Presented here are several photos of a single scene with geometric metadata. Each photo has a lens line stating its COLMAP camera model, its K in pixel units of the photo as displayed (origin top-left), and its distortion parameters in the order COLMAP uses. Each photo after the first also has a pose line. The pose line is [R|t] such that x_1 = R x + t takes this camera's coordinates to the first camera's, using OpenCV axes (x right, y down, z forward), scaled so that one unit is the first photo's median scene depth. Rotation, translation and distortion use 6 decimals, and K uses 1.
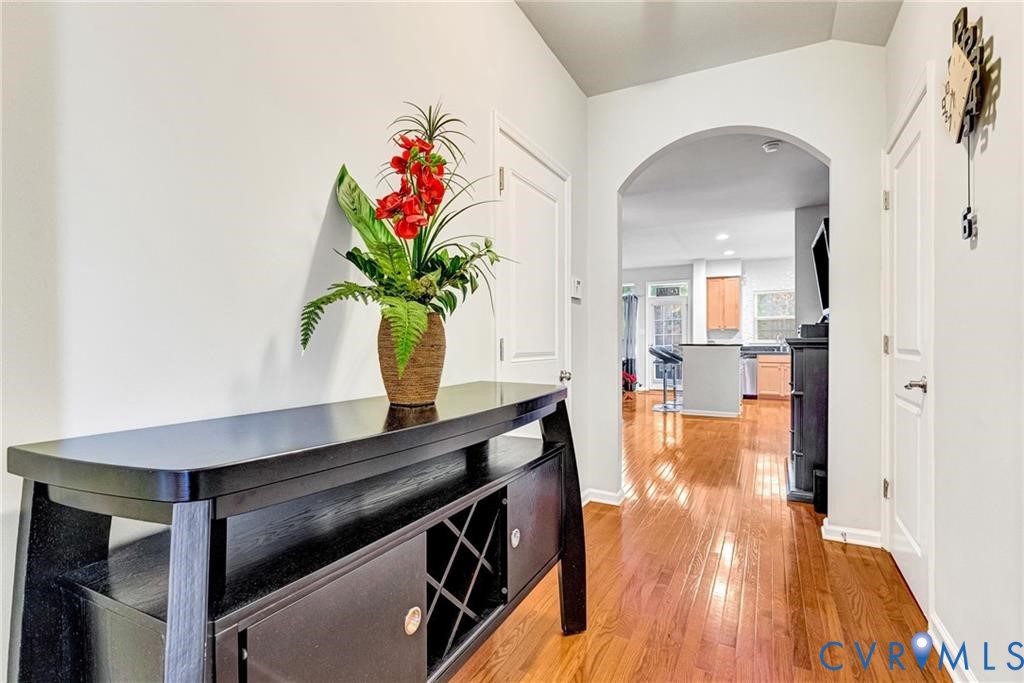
lens RADIAL K [[479.6, 0, 511.9], [0, 479.6, 340.8], [0, 0, 1]] dist [0.002662, -0.001418]
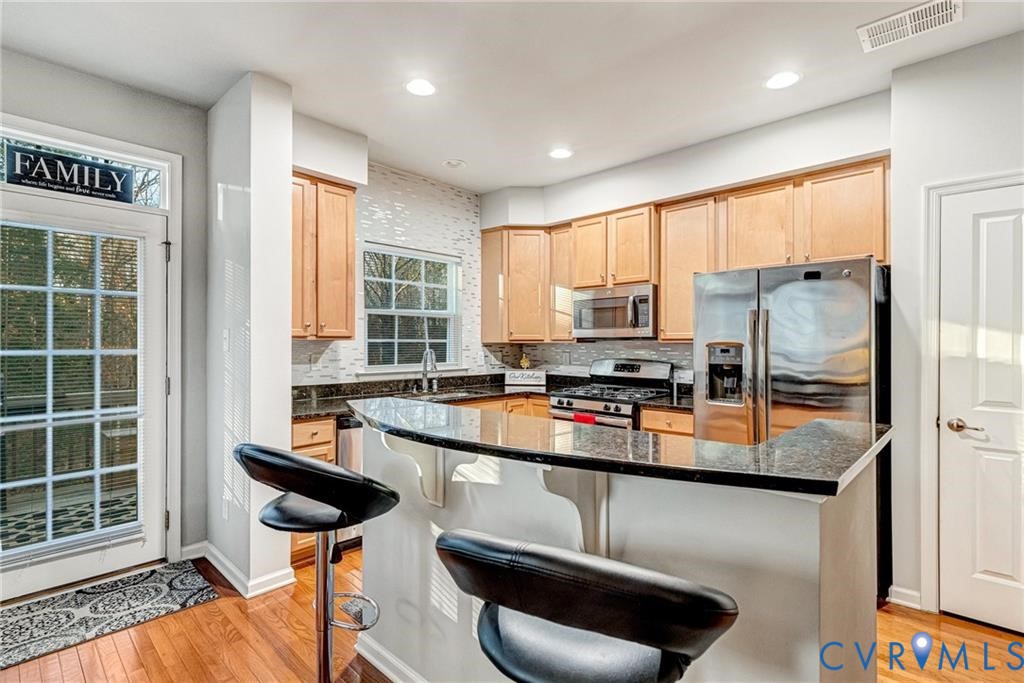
lens RADIAL K [[479.6, 0, 504.8], [0, 479.6, 341.3], [0, 0, 1]] dist [0.002662, -0.001418]
pose [[0.266089, 0.007139, 0.963922, 0.159802], [-0.000253, 0.999973, -0.007336, -0.017894], [-0.963948, 0.001709, 0.266084, 0.778723]]
